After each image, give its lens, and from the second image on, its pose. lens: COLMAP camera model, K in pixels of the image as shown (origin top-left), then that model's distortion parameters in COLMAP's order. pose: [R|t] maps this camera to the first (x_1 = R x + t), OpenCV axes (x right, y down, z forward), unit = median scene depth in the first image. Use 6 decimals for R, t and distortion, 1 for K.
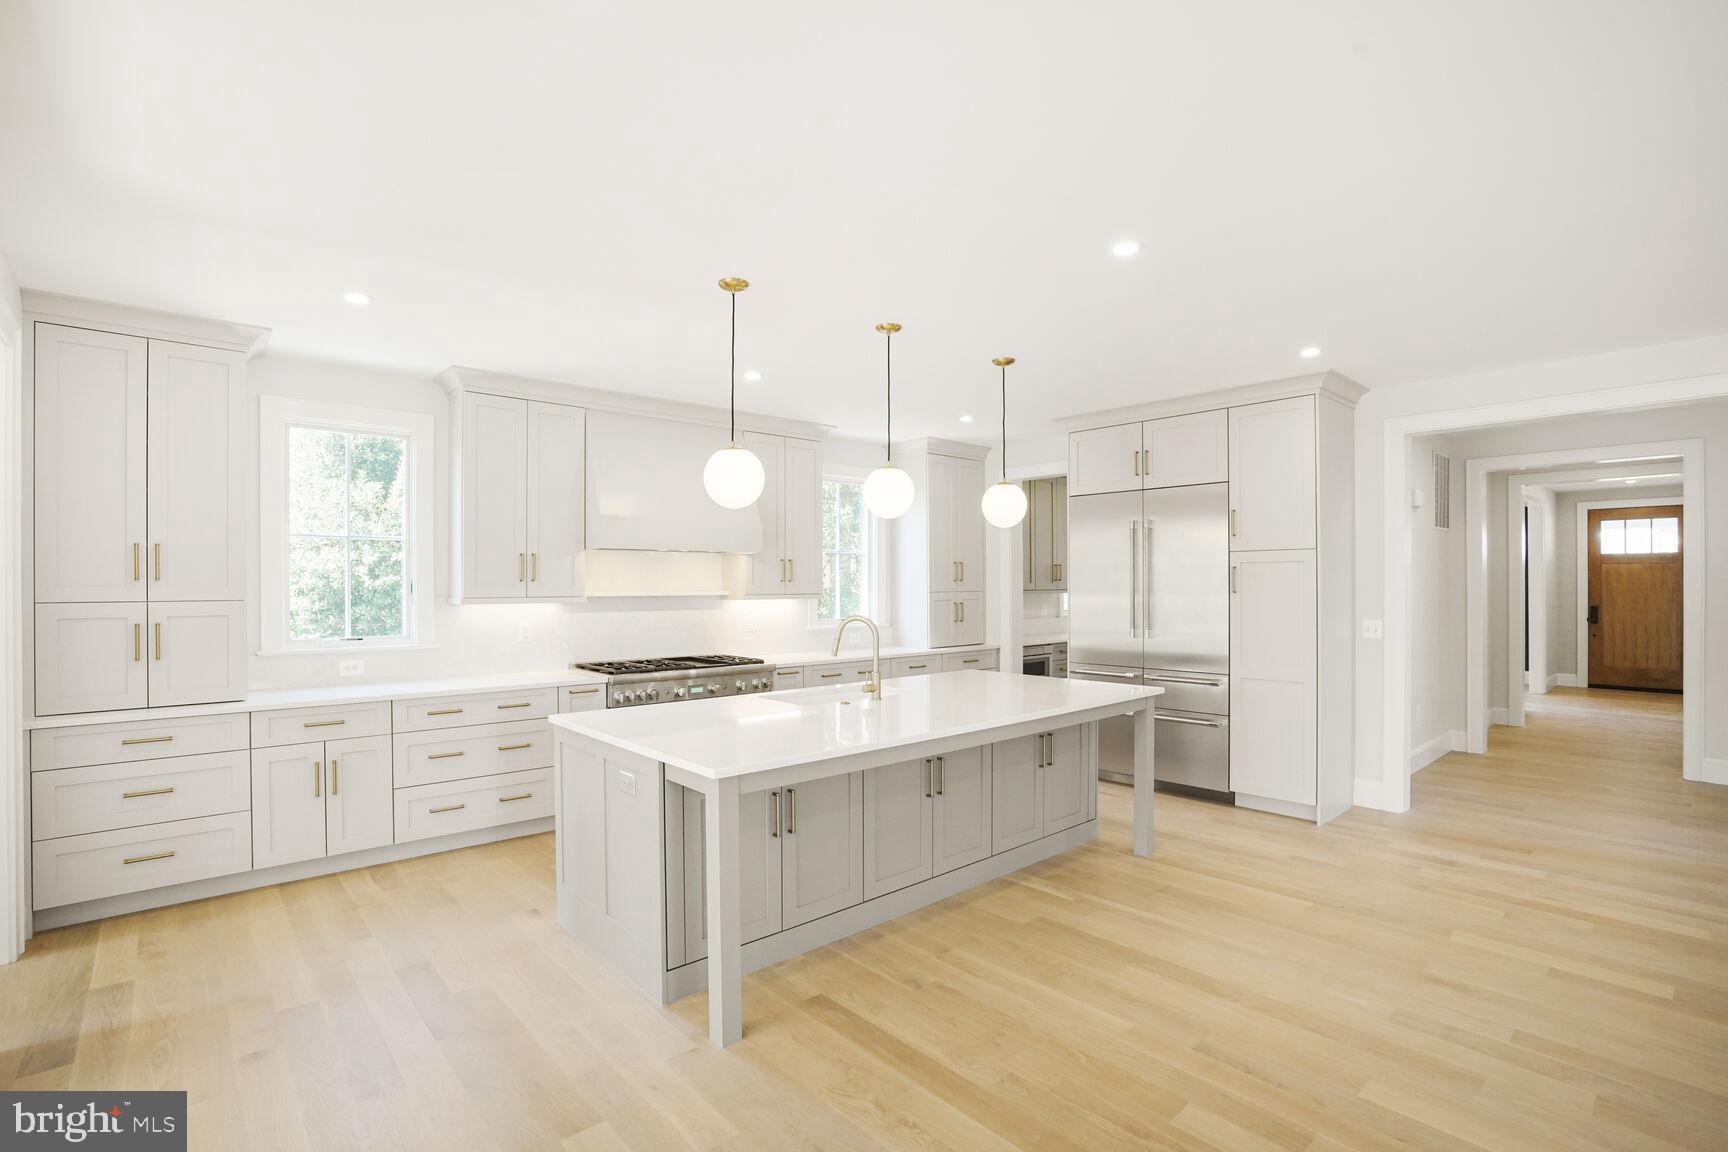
lens RADIAL K [[793.8, 0, 873.2], [0, 793.8, 586.7], [0, 0, 1]] dist [-0.036379, 0.008509]
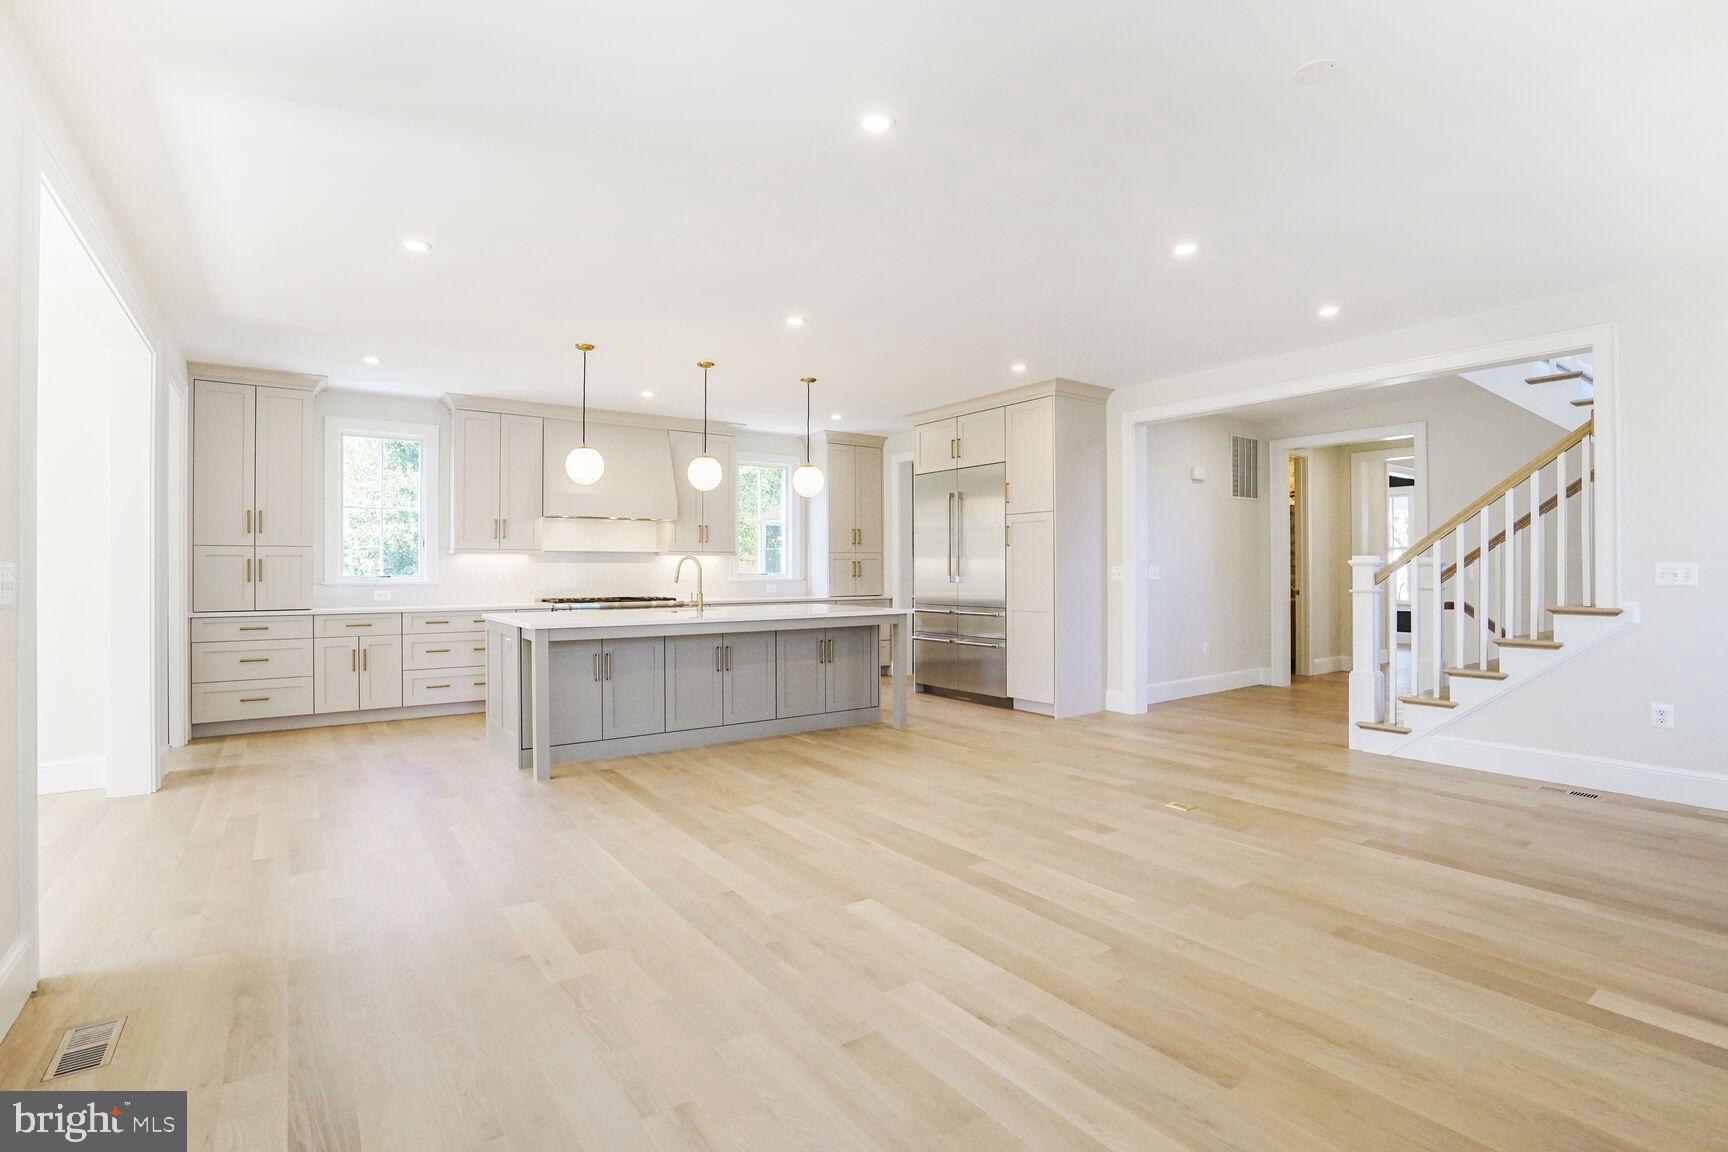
lens RADIAL K [[793.8, 0, 865.6], [0, 793.8, 566.2], [0, 0, 1]] dist [-0.036379, 0.008509]
pose [[0.994412, -0.001174, -0.105559, 0.401101], [0.000599, 0.999985, -0.005483, 0.054668], [0.105564, 0.005389, 0.994398, -0.387281]]
